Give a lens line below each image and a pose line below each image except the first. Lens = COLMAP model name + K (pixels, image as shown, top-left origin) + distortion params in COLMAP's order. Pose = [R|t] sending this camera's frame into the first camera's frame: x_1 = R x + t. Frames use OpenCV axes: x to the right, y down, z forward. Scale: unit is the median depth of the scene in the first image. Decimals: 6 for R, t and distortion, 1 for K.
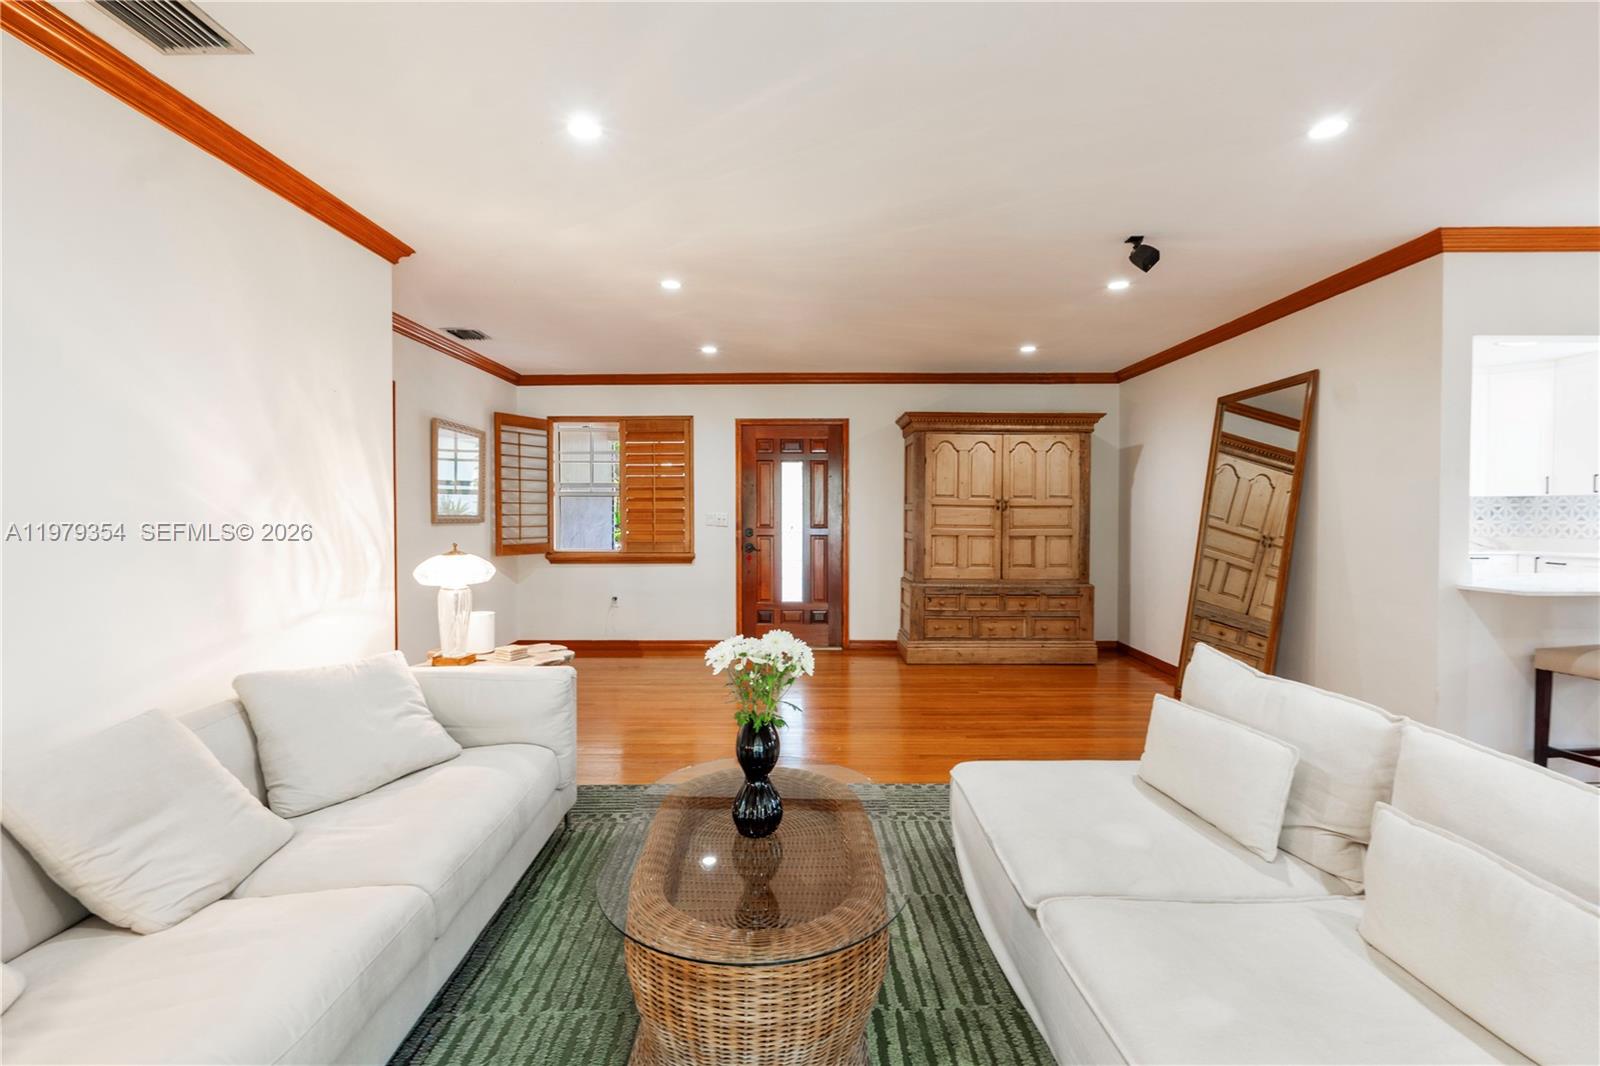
lens RADIAL K [[740.9, 0, 796.1], [0, 740.9, 529.9], [0, 0, 1]] dist [-0.001151, 0.000475]
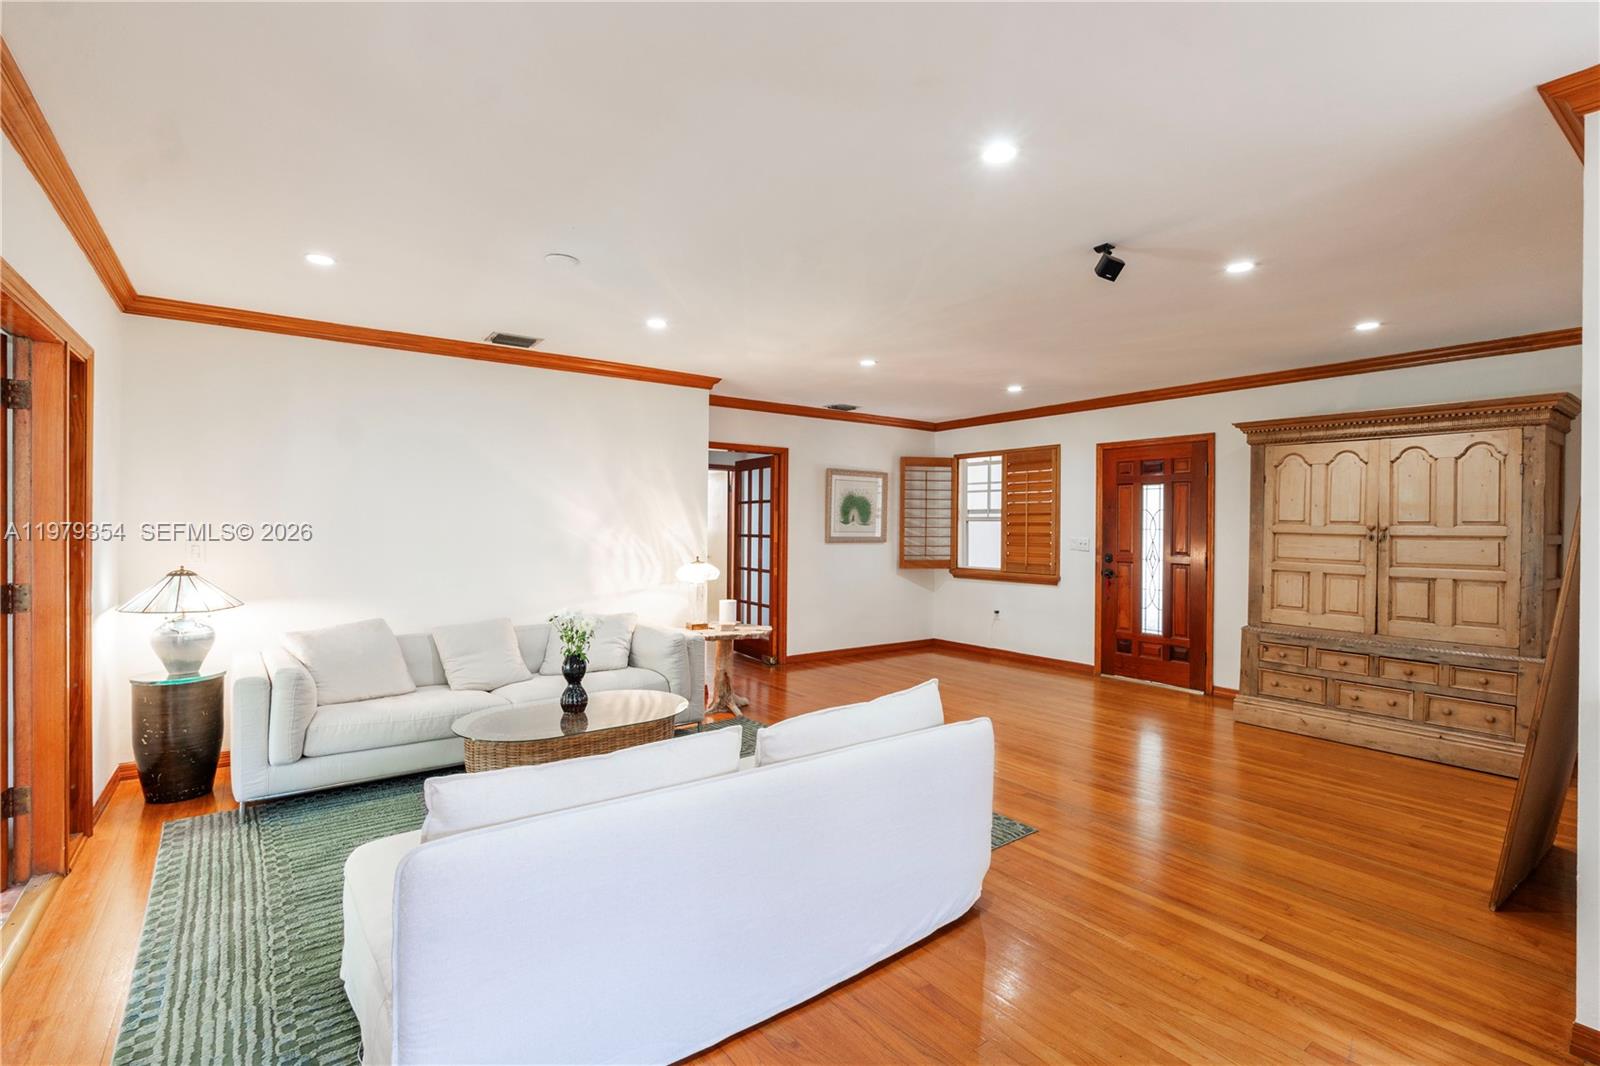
lens RADIAL K [[735.2, 0, 795.7], [0, 735.2, 529.2], [0, 0, 1]] dist [-0.001239, -0.000916]
pose [[0.594215, 0.008262, -0.804264, 0.529974], [-0.024797, 0.999660, -0.008052, -0.018389], [0.803924, 0.024728, 0.594218, 0.096075]]
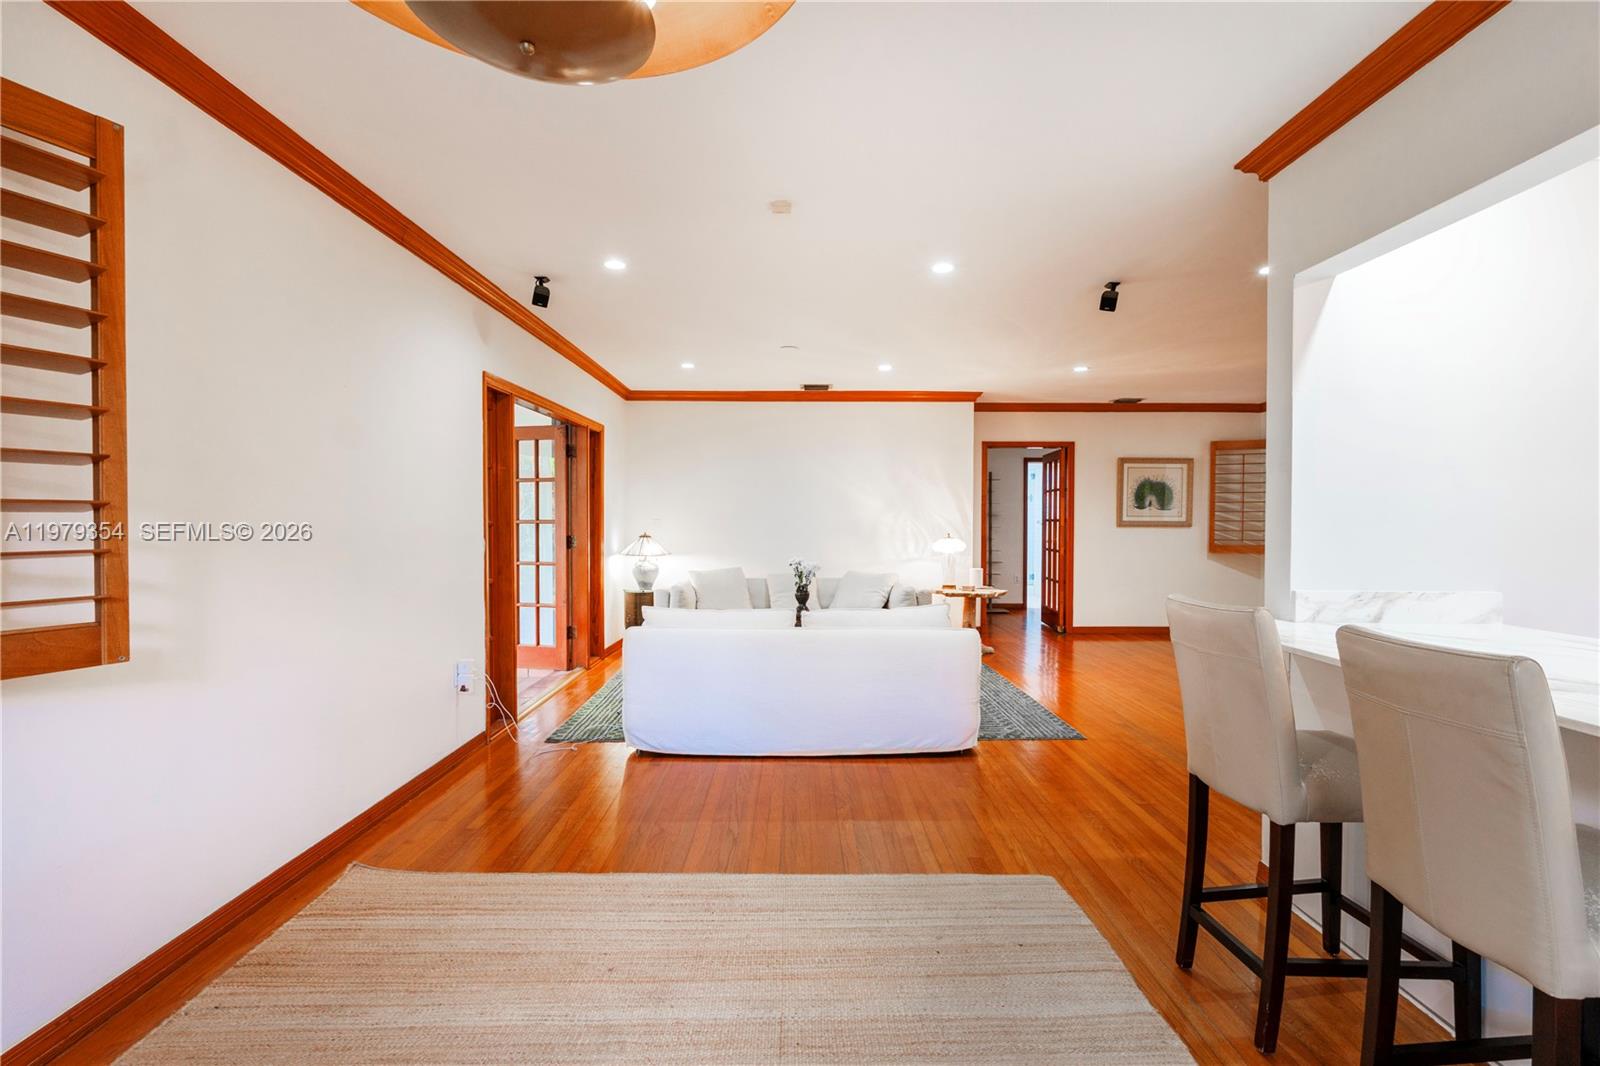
lens RADIAL K [[732.7, 0, 805.7], [0, 732.7, 528.4], [0, 0, 1]] dist [-0.001142, -0.000211]
pose [[0.012677, 0.014337, -0.999817, 0.892198], [-0.023982, 0.999614, 0.014030, -0.008354], [0.999632, 0.023800, 0.013016, 0.285773]]
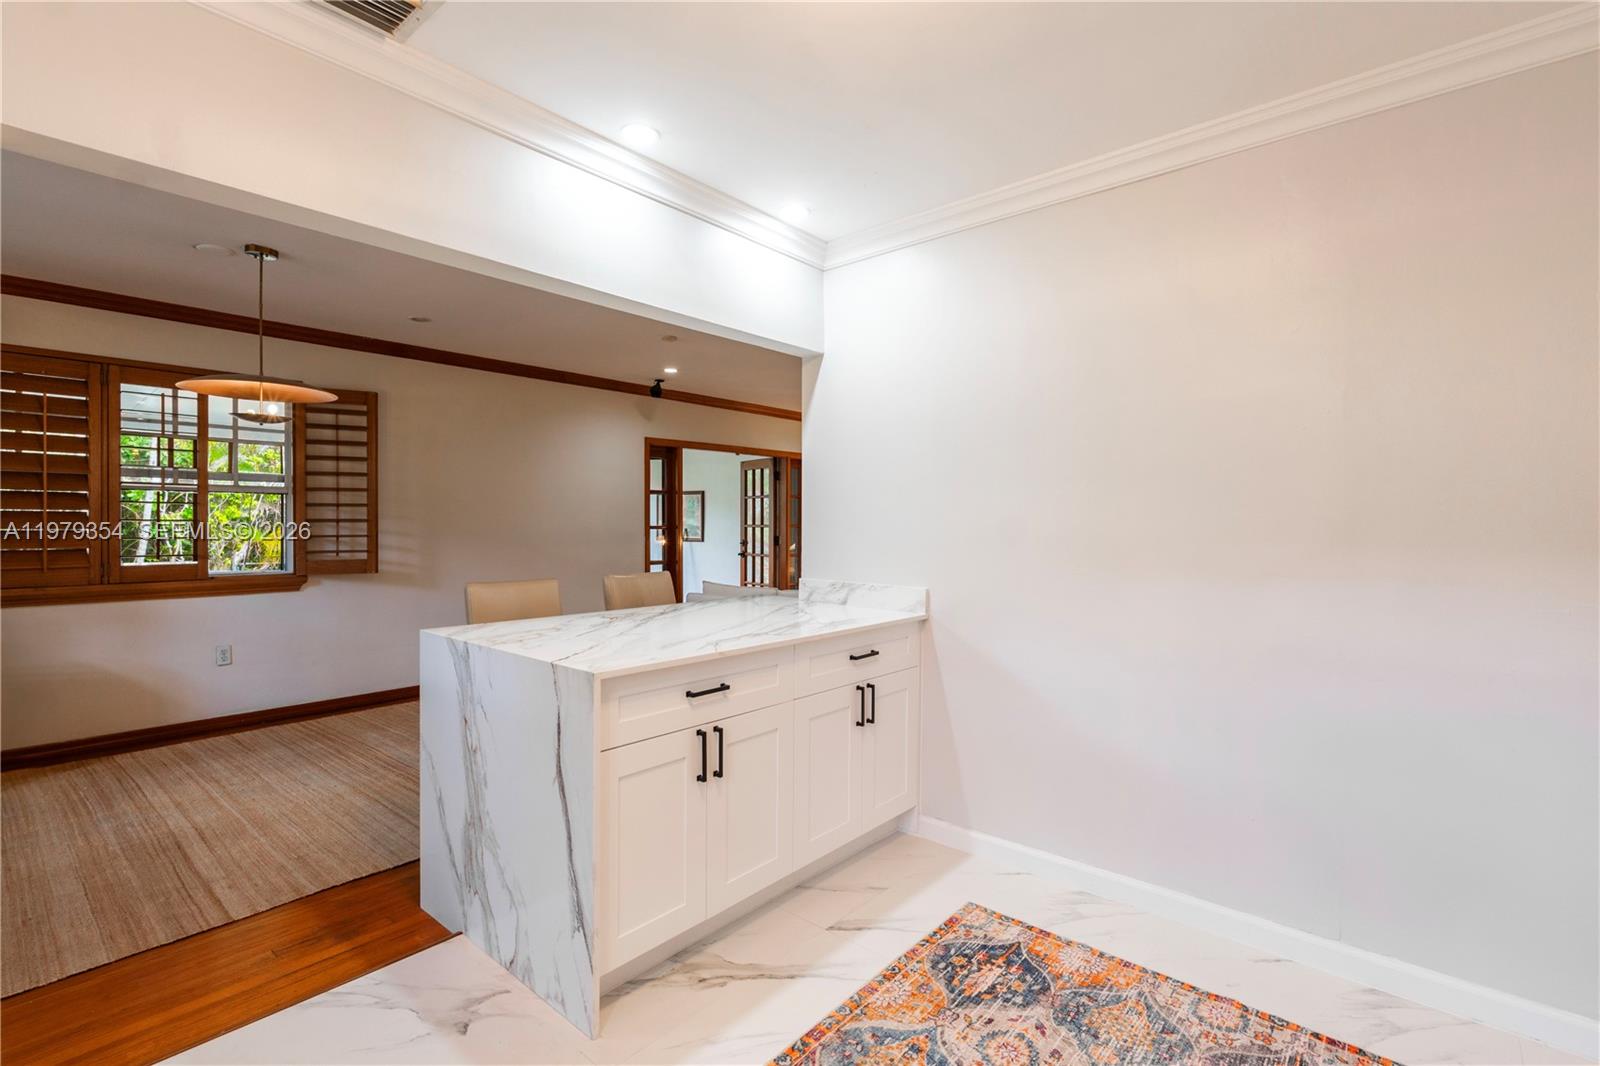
lens RADIAL K [[735.2, 0, 795.7], [0, 735.2, 529.2], [0, 0, 1]] dist [-0.001239, -0.000916]
pose [[-0.649914, 0.007532, -0.759970, 0.933856], [-0.019996, 0.999435, 0.027005, -0.028823], [0.759744, 0.032747, -0.649397, 0.922307]]
